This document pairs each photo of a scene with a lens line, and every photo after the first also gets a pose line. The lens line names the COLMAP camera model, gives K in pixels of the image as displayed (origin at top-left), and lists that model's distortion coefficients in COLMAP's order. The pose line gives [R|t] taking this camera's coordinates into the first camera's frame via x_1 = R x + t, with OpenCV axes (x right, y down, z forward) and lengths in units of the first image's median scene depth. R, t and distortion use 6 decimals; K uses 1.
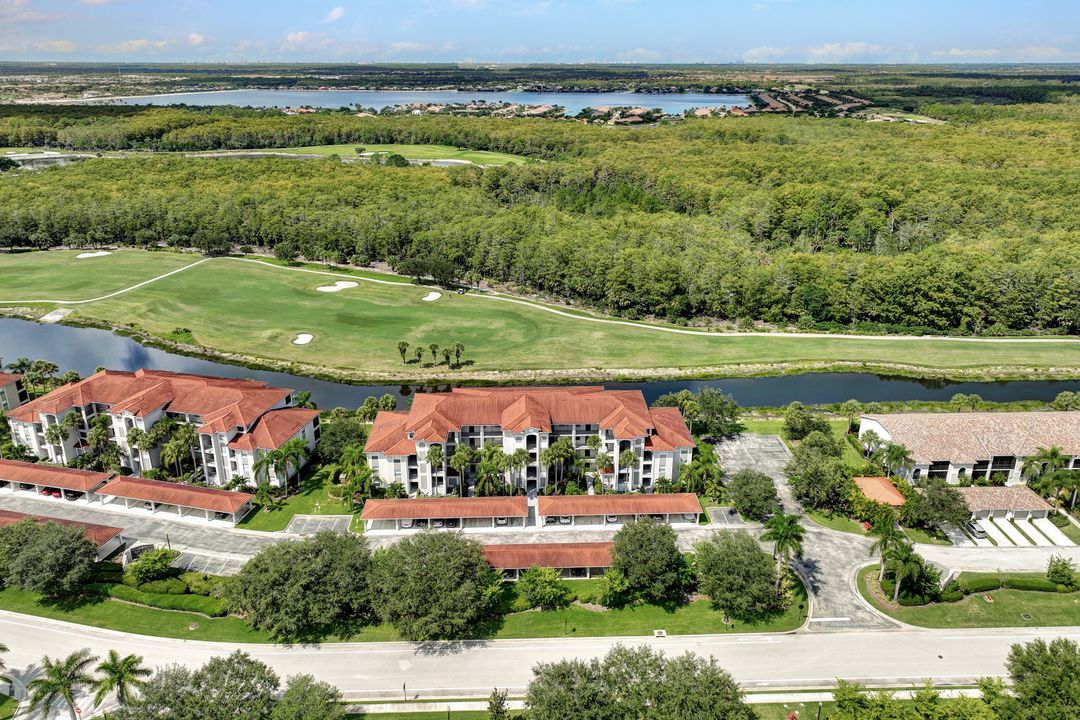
lens RADIAL K [[755.4, 0, 540.1], [0, 755.4, 319.5], [0, 0, 1]] dist [0.002816, 0.003537]
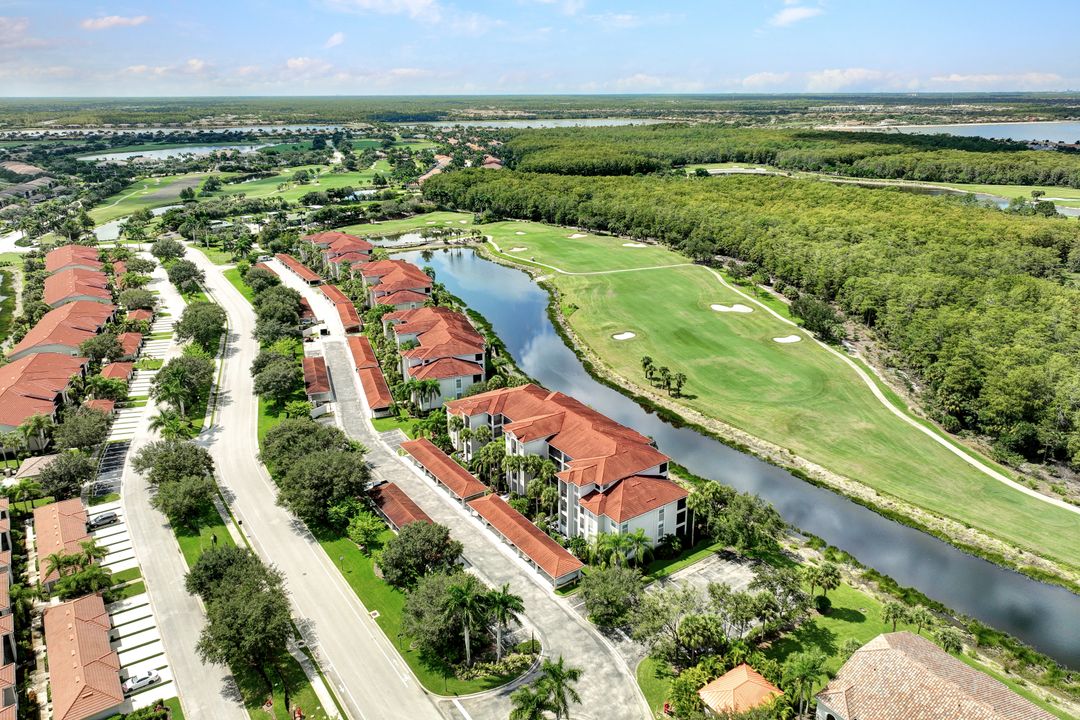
lens RADIAL K [[755.4, 0, 540.1], [0, 755.4, 319.5], [0, 0, 1]] dist [0.002816, 0.003537]
pose [[0.539822, 0.238176, -0.807381, 0.495169], [-0.266944, 0.958068, 0.104148, -0.077591], [0.798331, 0.159304, 0.580766, 0.229940]]
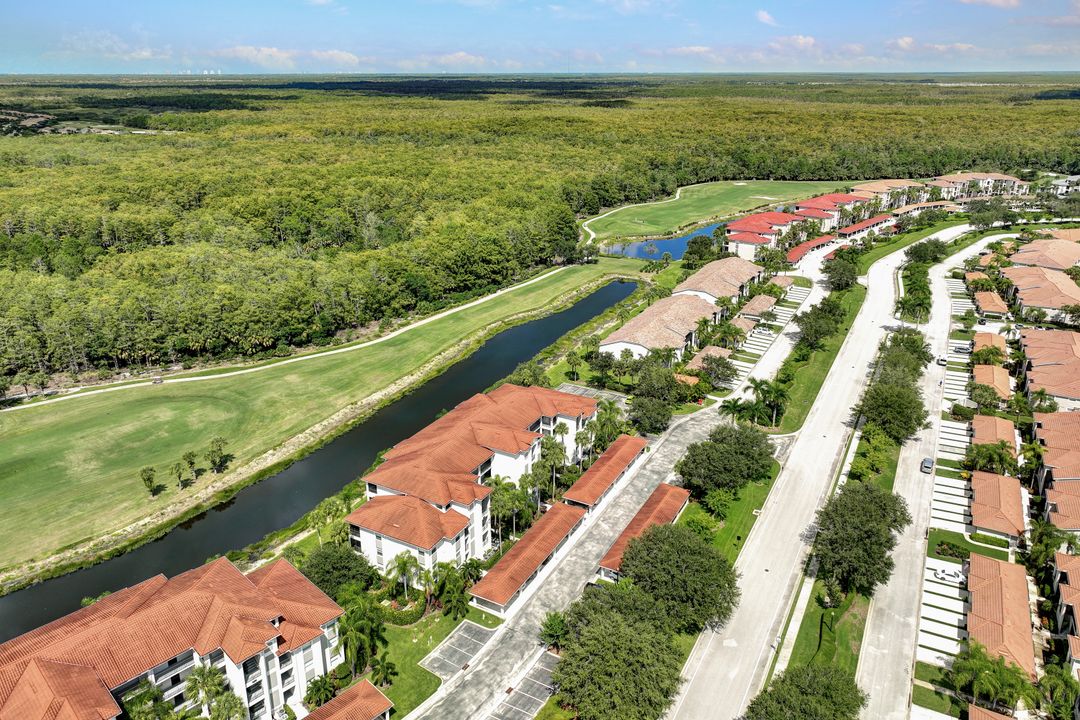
lens RADIAL K [[755.4, 0, 540.1], [0, 755.4, 319.5], [0, 0, 1]] dist [0.002816, 0.003537]
pose [[0.506994, -0.269721, 0.818662, -0.465462], [0.280210, 0.949766, 0.139383, -0.084671], [-0.815132, 0.158731, 0.557104, 0.247072]]
